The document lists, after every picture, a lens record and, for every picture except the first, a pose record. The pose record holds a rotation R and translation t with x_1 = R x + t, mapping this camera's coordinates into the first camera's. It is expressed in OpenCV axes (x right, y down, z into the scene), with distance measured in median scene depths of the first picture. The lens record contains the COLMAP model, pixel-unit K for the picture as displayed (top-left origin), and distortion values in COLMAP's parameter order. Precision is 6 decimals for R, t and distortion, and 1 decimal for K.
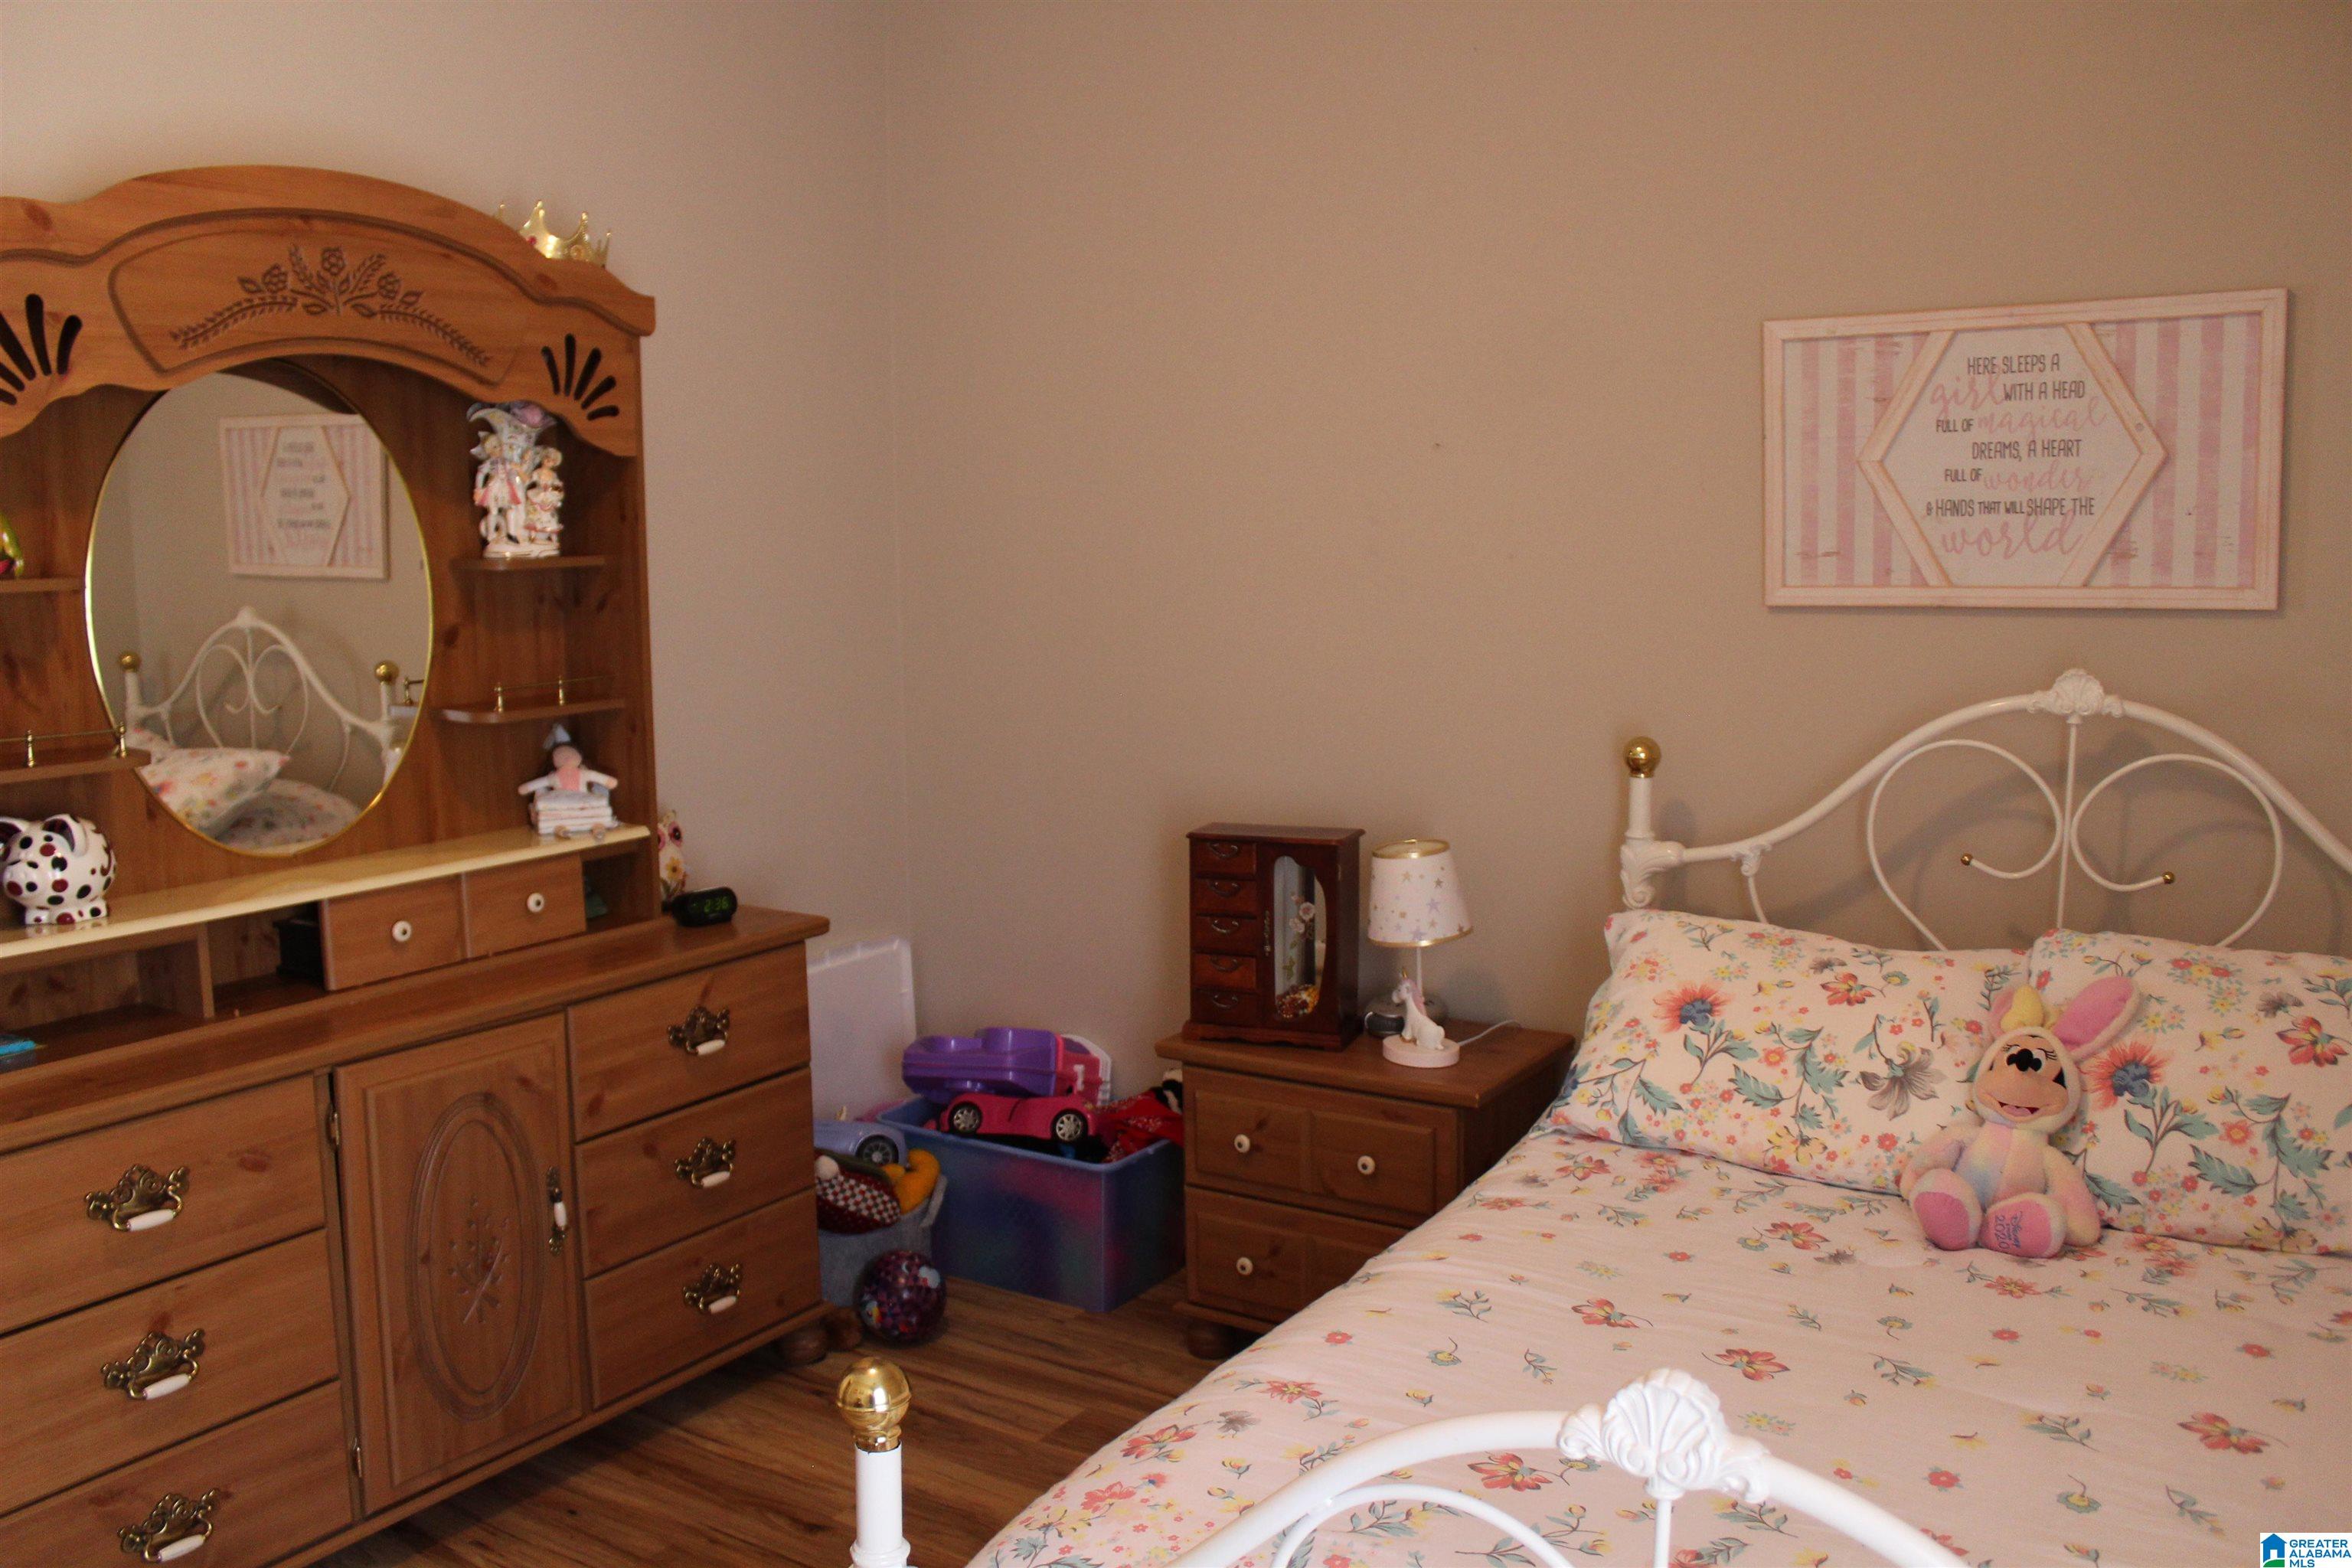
lens RADIAL K [[1974.7, 0, 1177.4], [0, 1974.7, 776.0], [0, 0, 1]] dist [-0.150466, 0.122768]
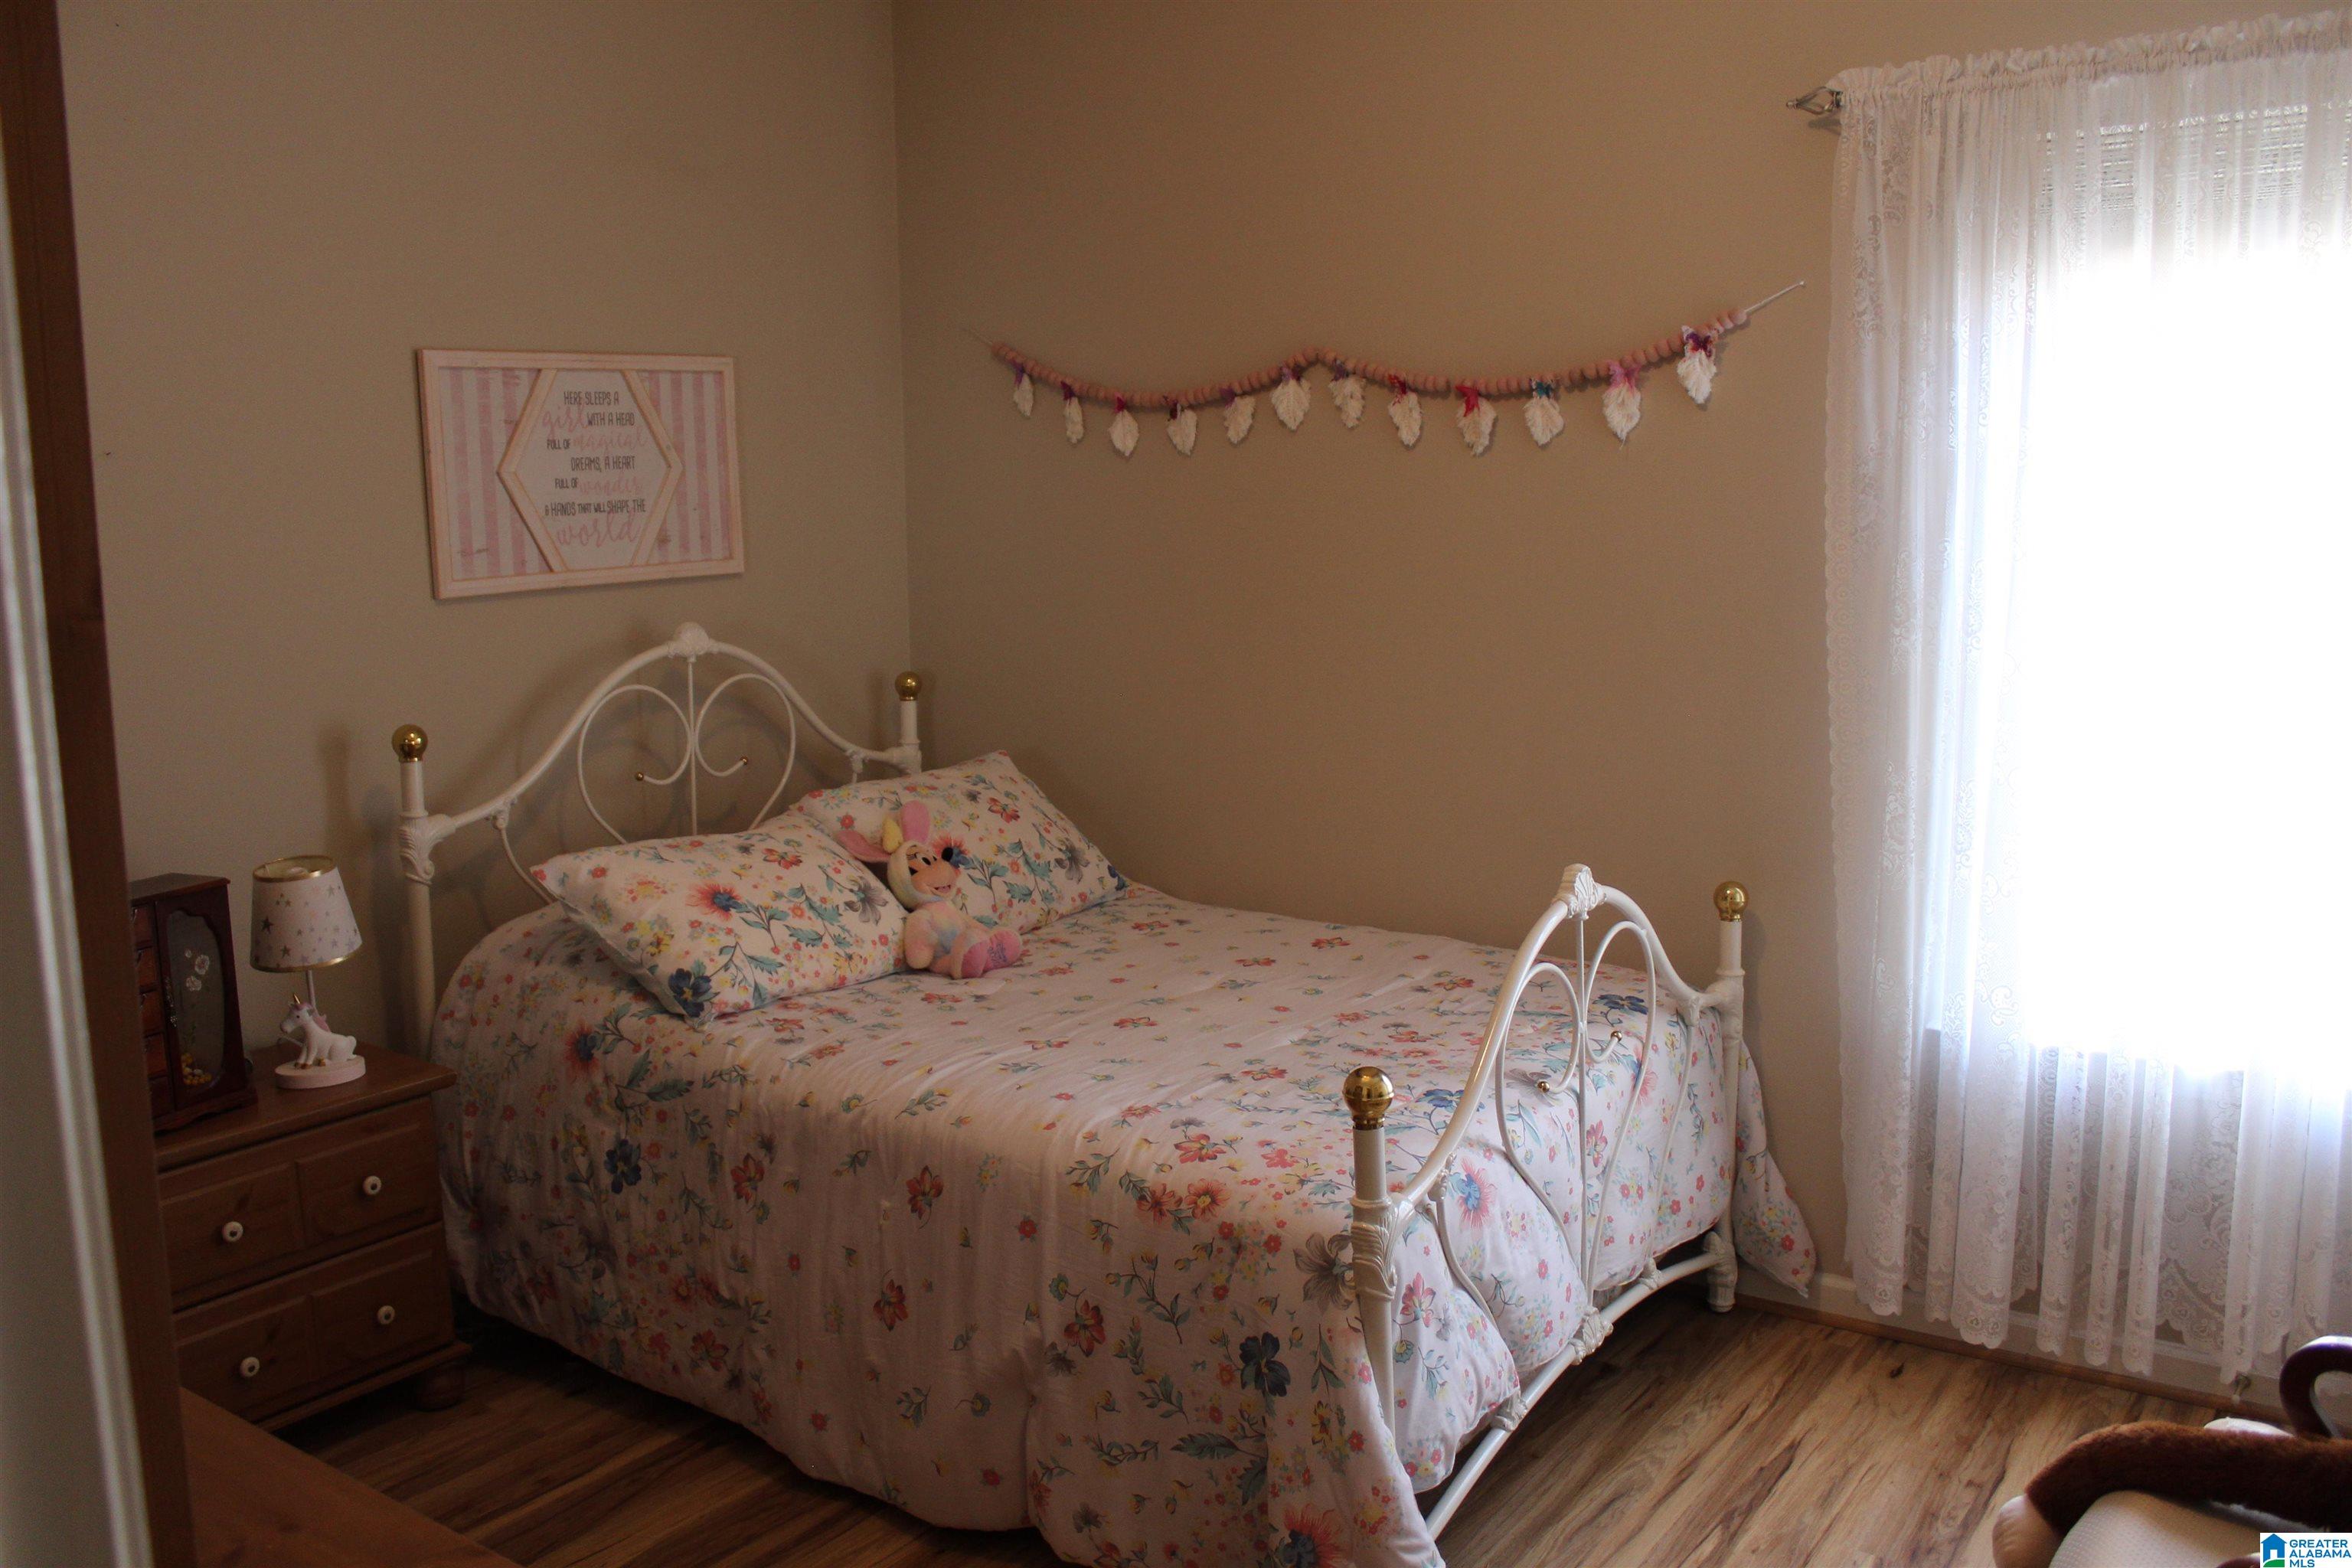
lens RADIAL K [[1974.7, 0, 1179.2], [0, 1974.7, 790.3], [0, 0, 1]] dist [-0.150466, 0.122768]
pose [[0.039293, -0.140827, 0.989254, -0.898418], [0.146133, 0.980184, 0.133732, -0.071973], [-0.988484, 0.139308, 0.059094, 0.569175]]
